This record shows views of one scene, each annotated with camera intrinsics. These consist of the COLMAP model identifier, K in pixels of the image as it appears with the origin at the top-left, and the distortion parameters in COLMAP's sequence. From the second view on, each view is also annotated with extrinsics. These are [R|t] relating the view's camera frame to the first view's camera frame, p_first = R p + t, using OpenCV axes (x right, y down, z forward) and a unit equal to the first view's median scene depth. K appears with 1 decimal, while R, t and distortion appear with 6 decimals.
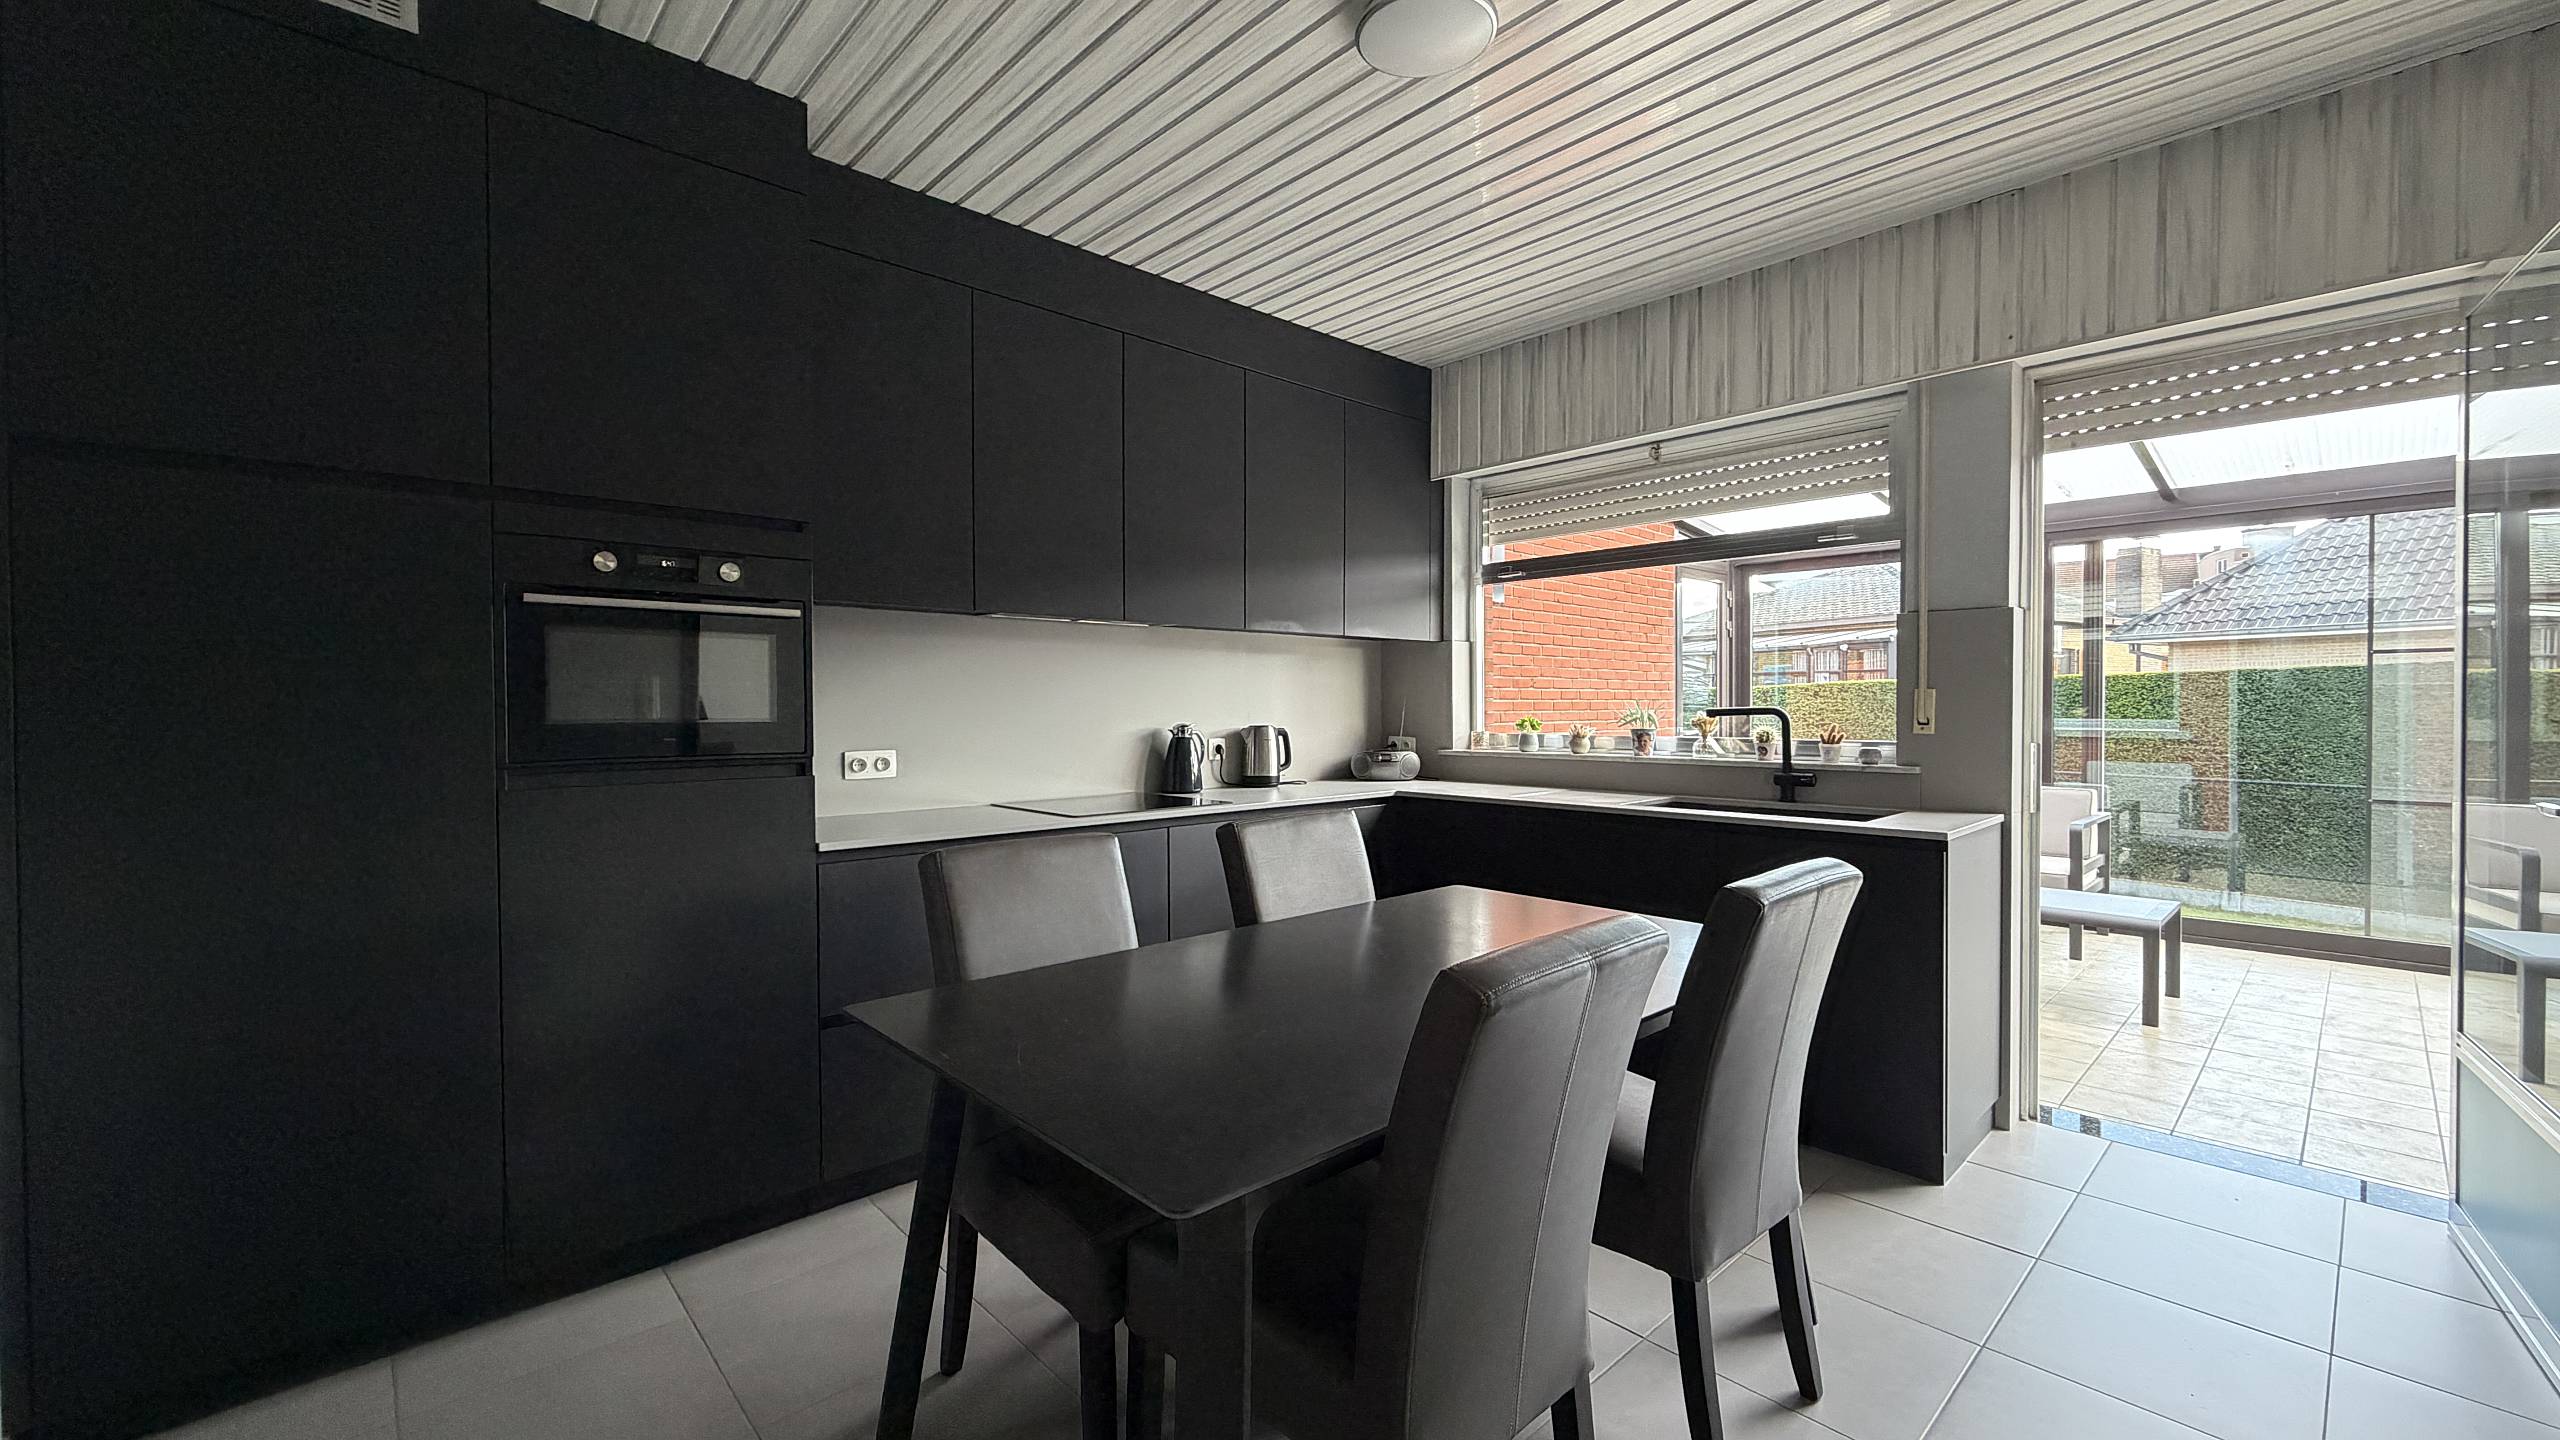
lens RADIAL K [[1014.2, 0, 1236.3], [0, 1014.2, 717.5], [0, 0, 1]] dist [-0.001029, 0.000580]
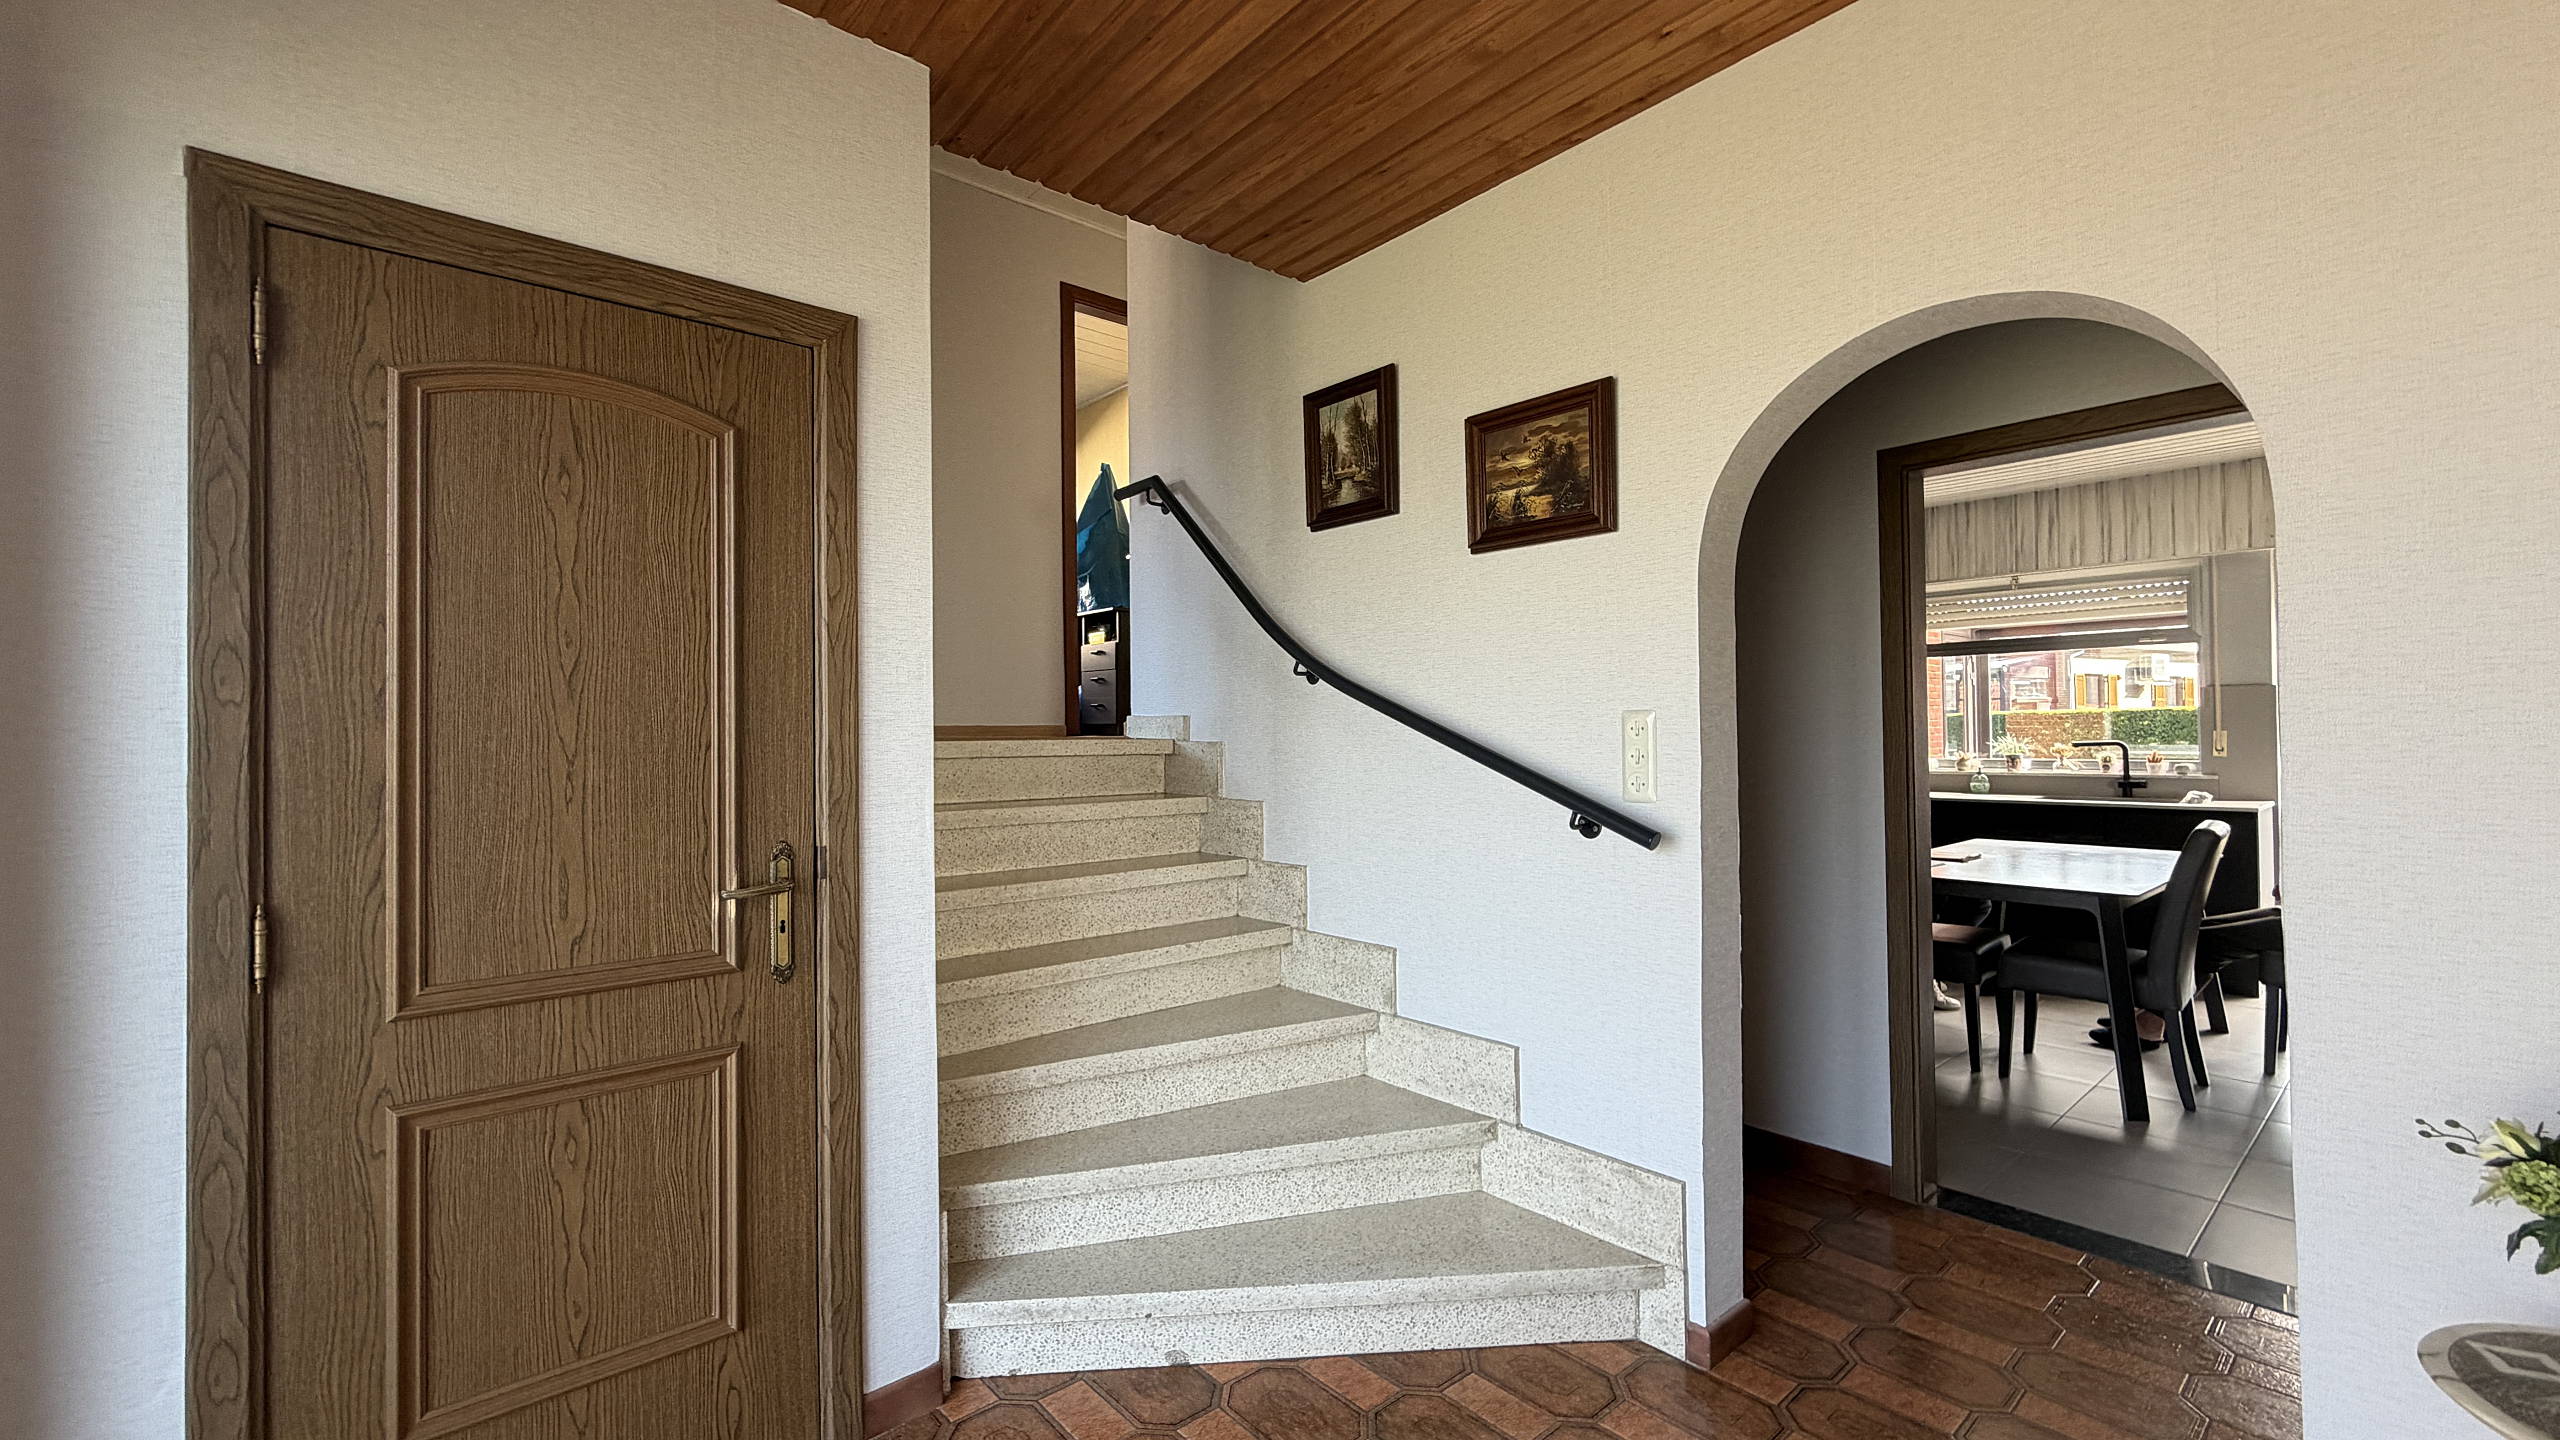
lens RADIAL K [[1014.2, 0, 1258.8], [0, 1014.2, 718.5], [0, 0, 1]] dist [-0.001029, 0.000580]
pose [[0.999028, -0.005453, -0.043733, -0.807652], [0.004252, 0.999613, -0.027506, -0.007609], [0.043866, 0.027293, 0.998665, -0.732943]]
